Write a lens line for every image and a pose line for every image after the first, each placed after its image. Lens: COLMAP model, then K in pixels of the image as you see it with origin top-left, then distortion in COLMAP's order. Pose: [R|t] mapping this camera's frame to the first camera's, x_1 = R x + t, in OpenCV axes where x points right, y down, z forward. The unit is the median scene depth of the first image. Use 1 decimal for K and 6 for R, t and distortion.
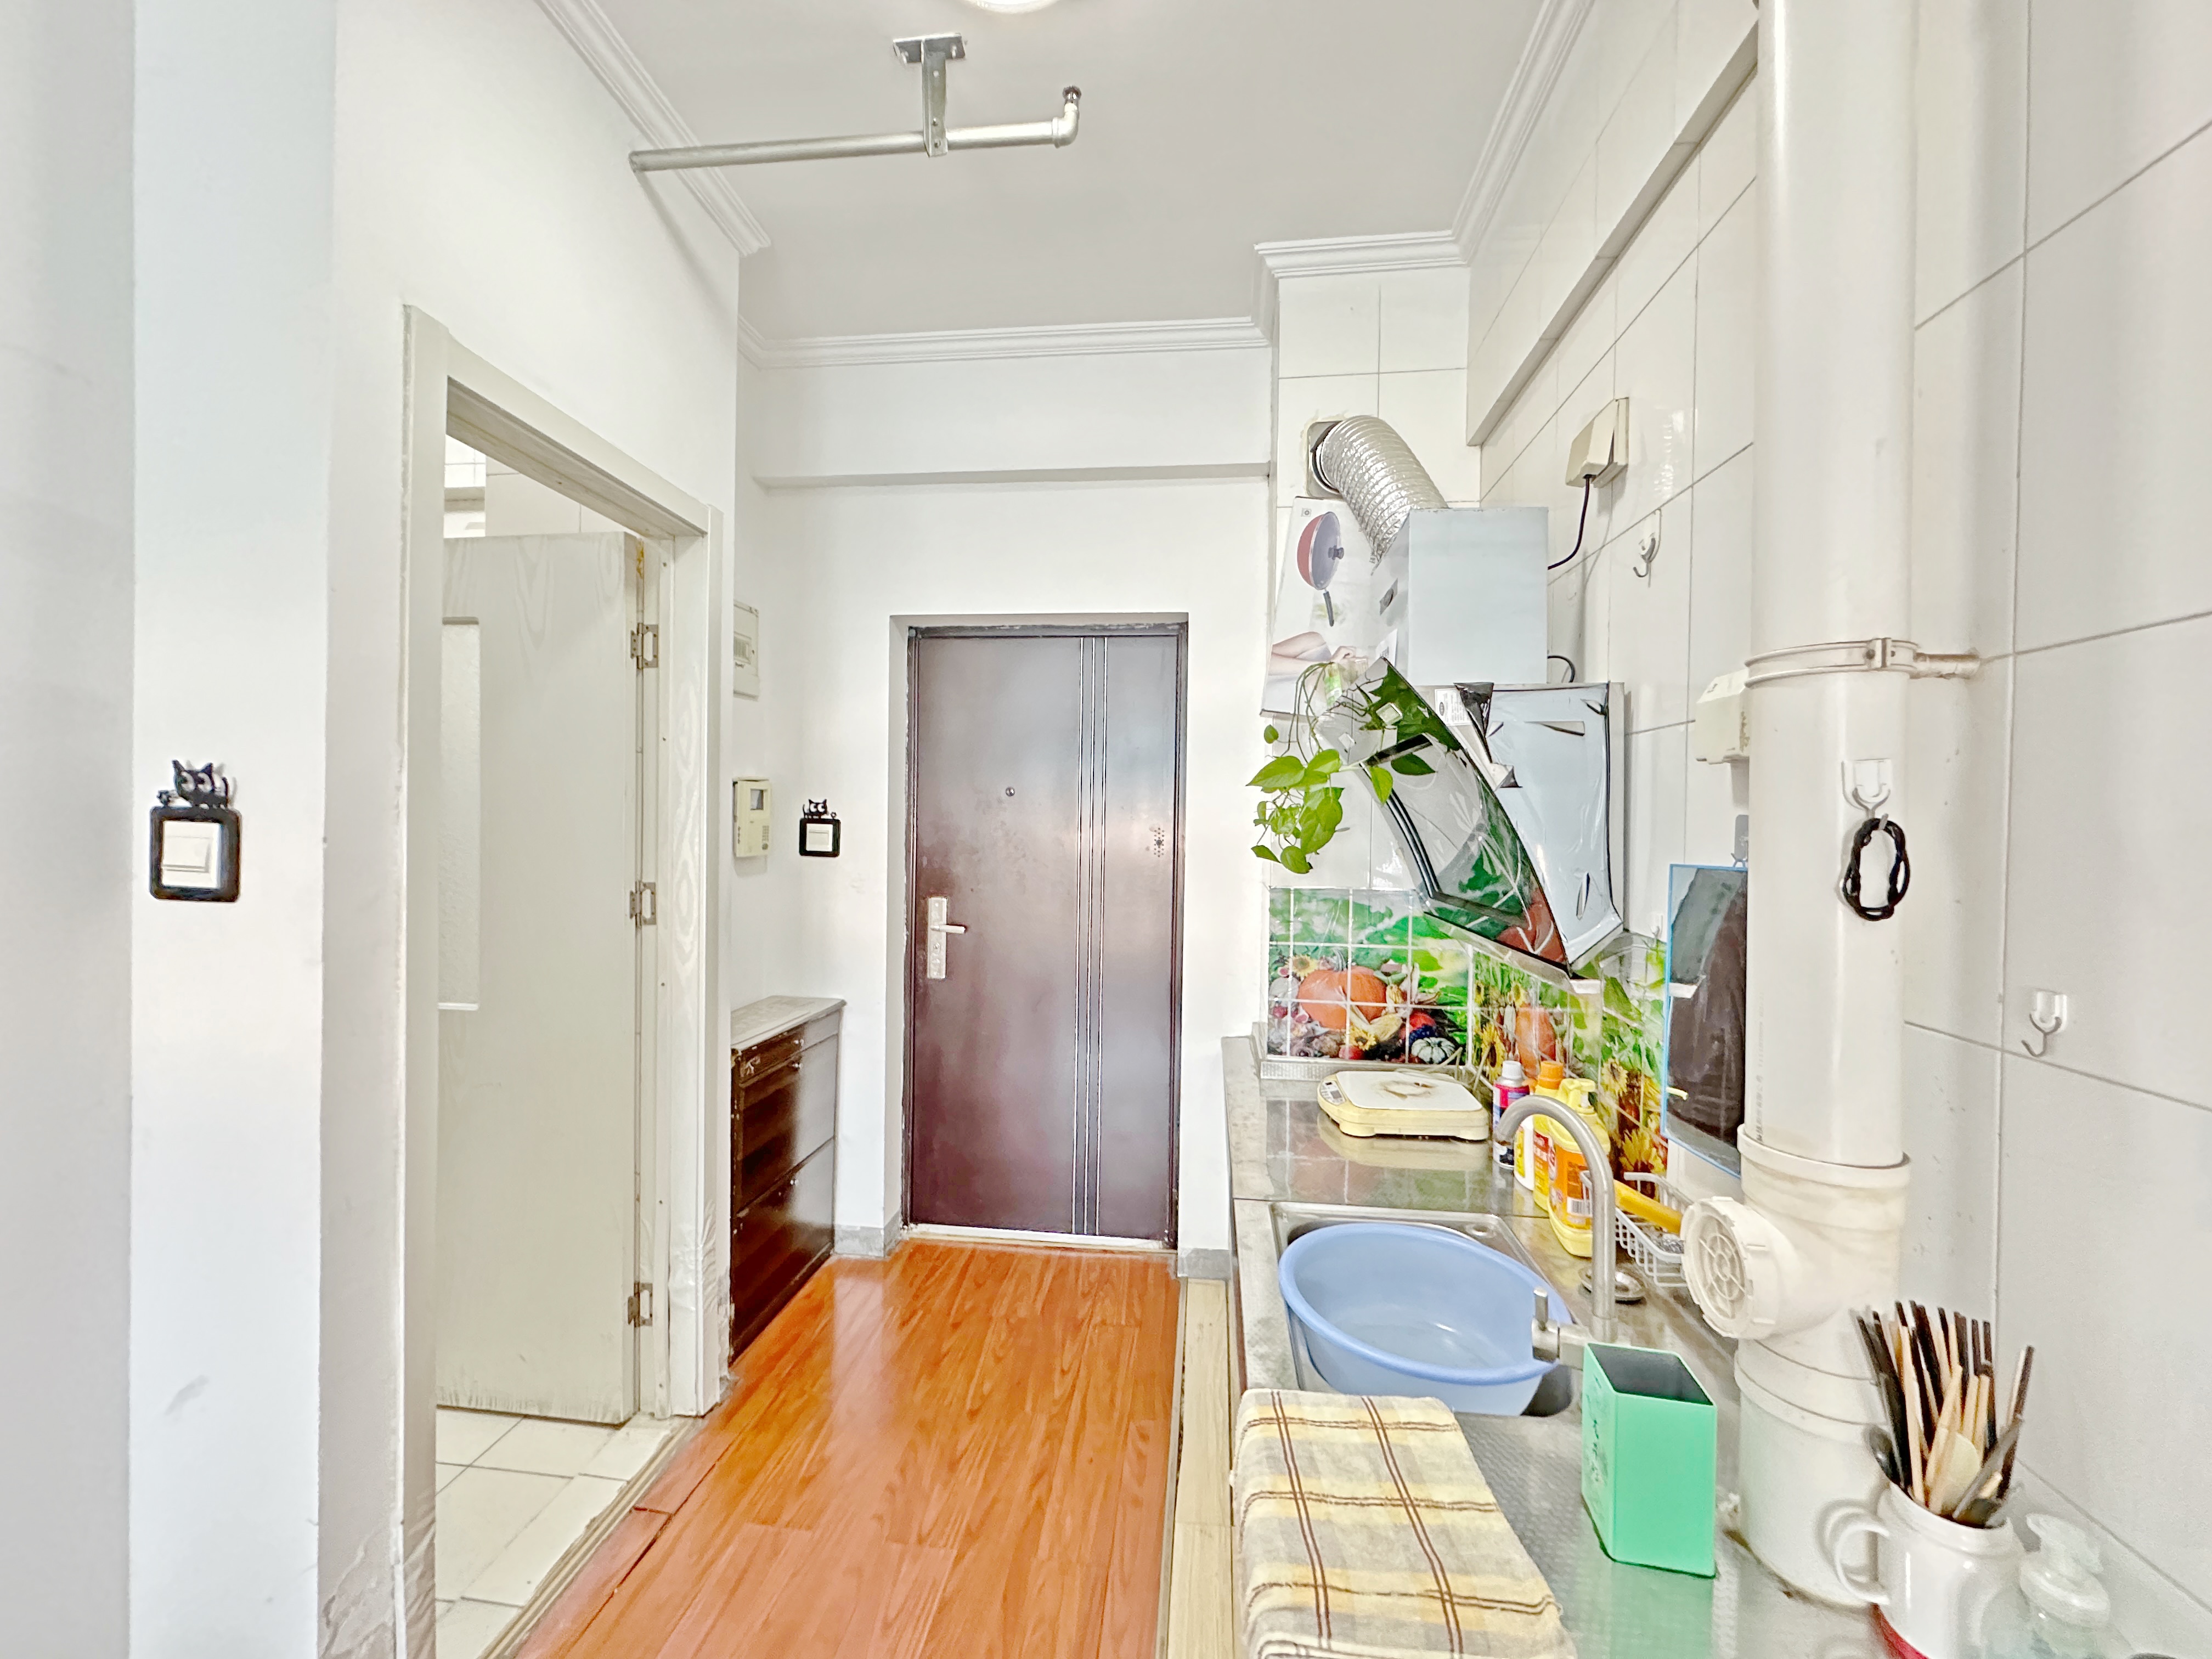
lens RADIAL K [[886.7, 0, 1100.3], [0, 886.7, 830.5], [0, 0, 1]] dist [0.000487, 0.000015]
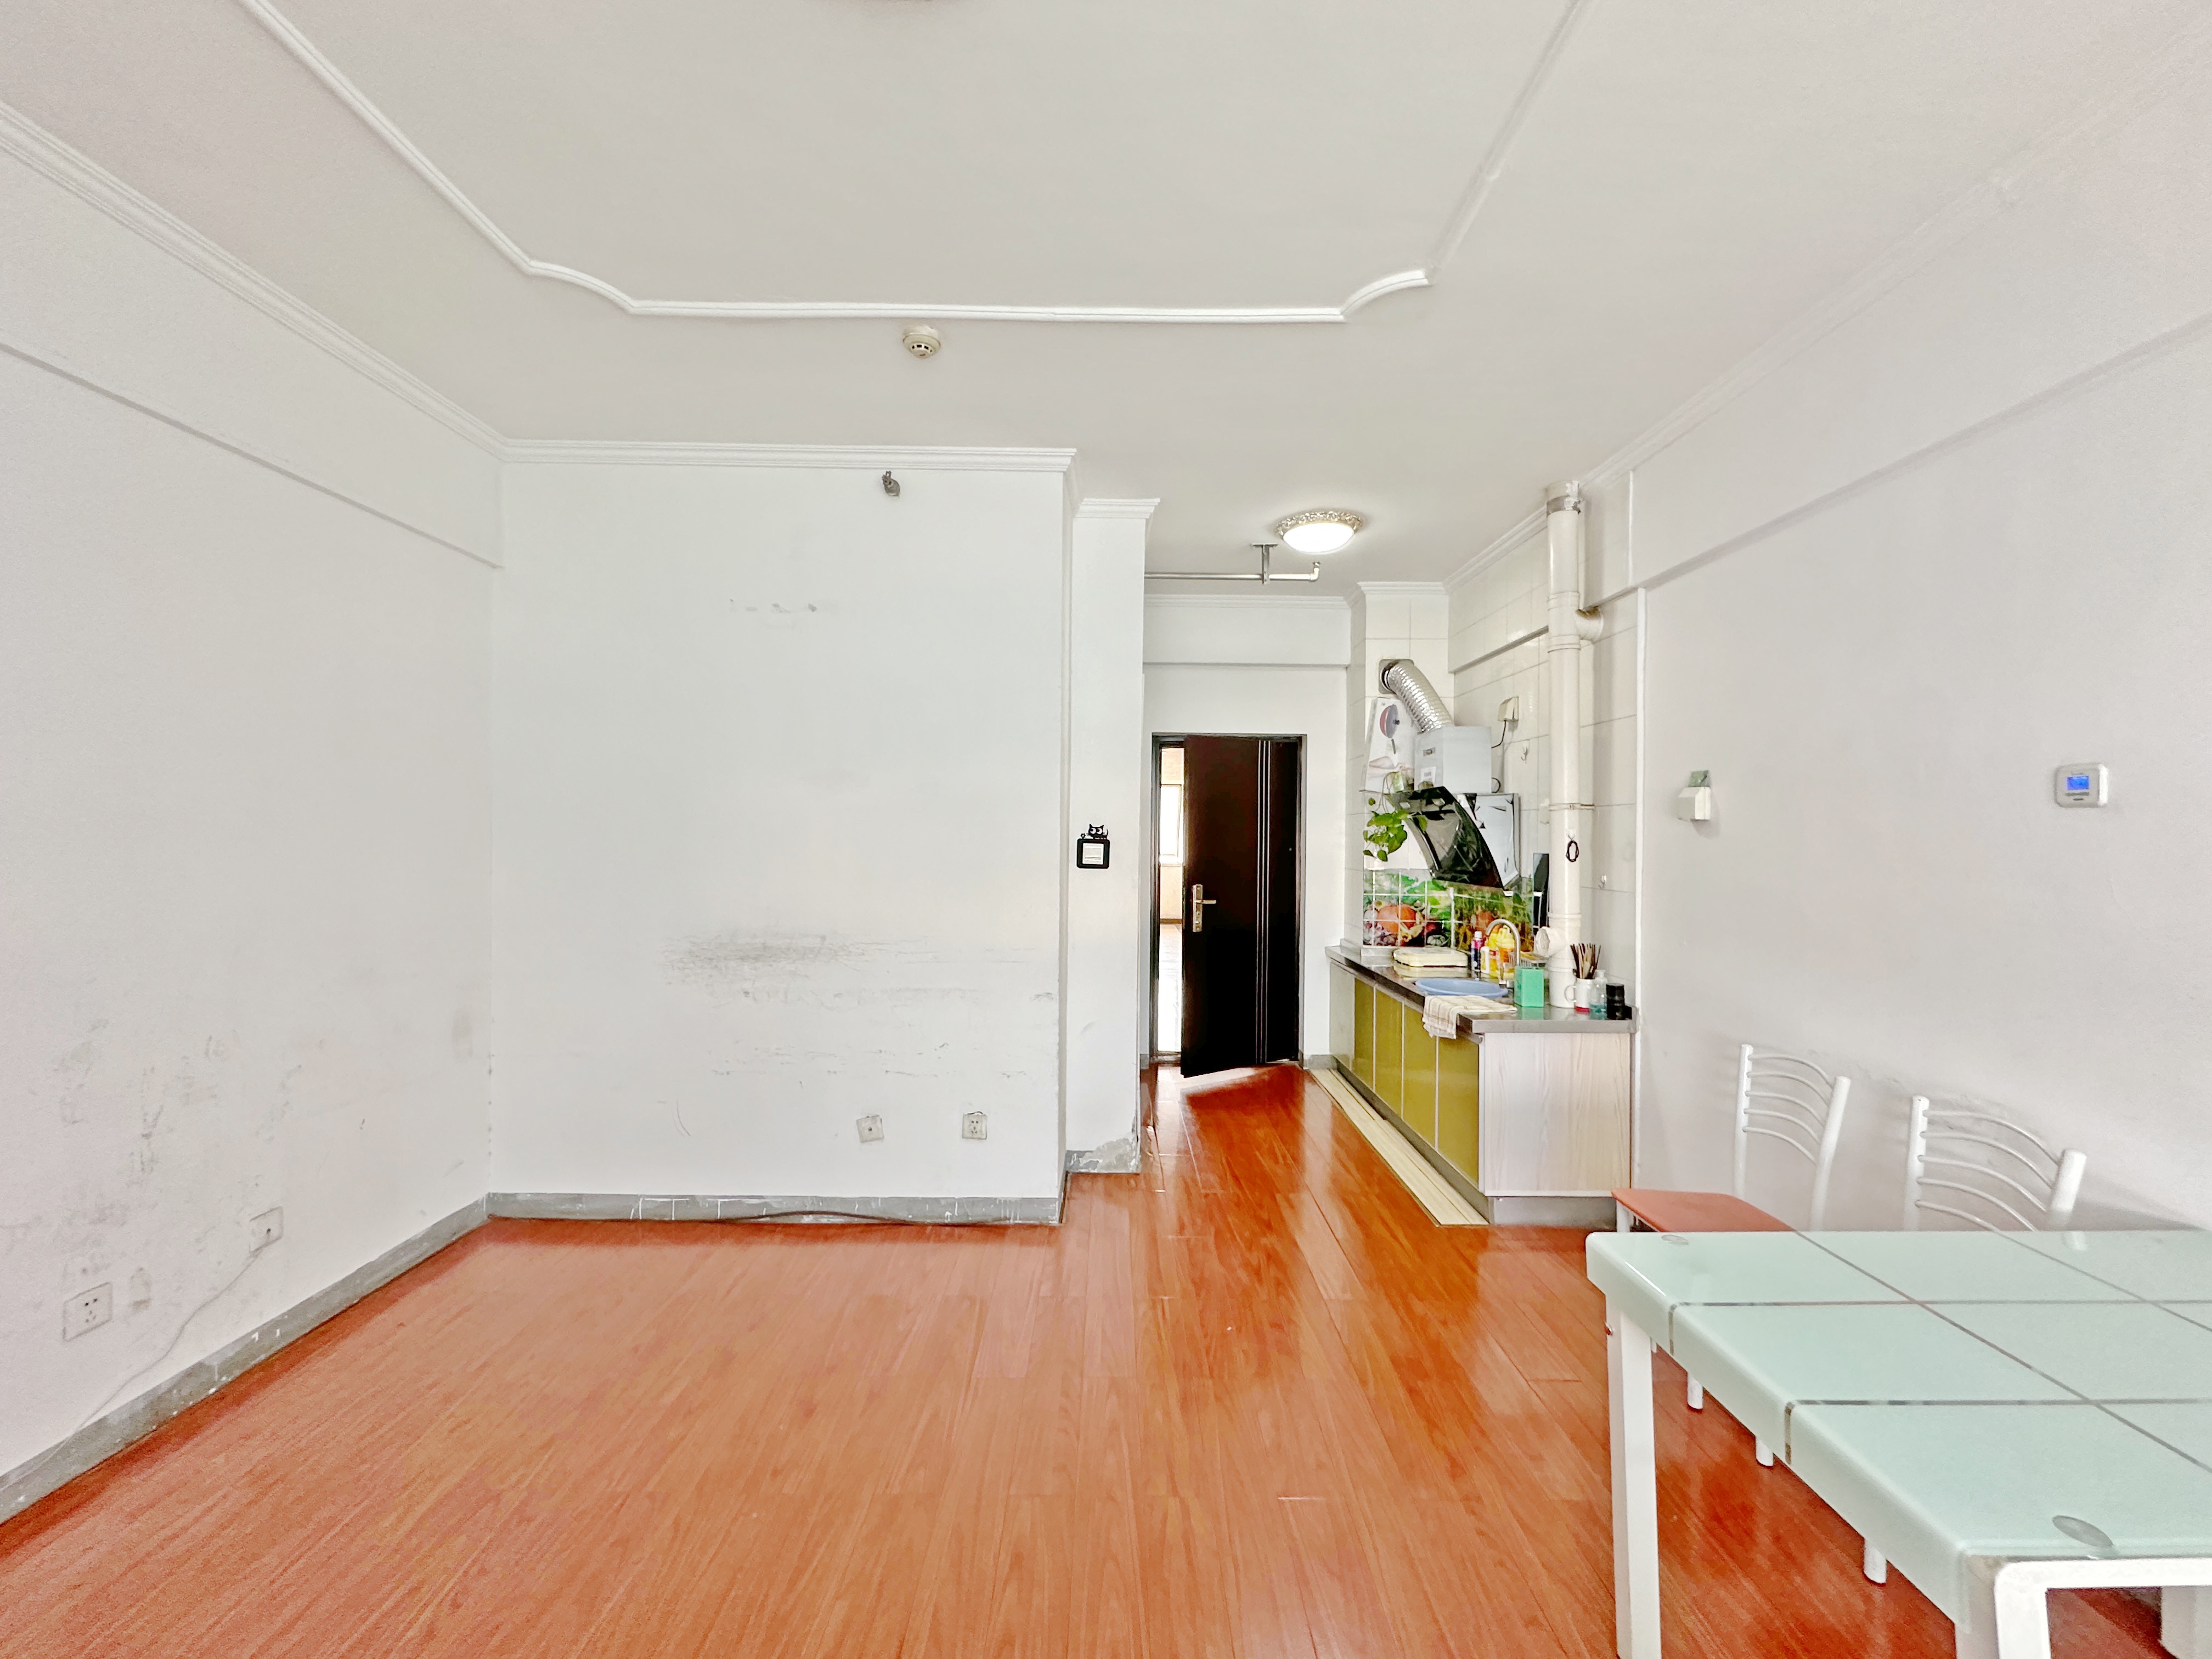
lens RADIAL K [[886.7, 0, 1112.3], [0, 886.7, 829.7], [0, 0, 1]] dist [0.000487, 0.000015]
pose [[0.992013, -0.004858, 0.126042, -0.764039], [0.006581, 0.999890, -0.013256, -0.008903], [-0.125964, 0.013979, 0.991936, -1.195552]]
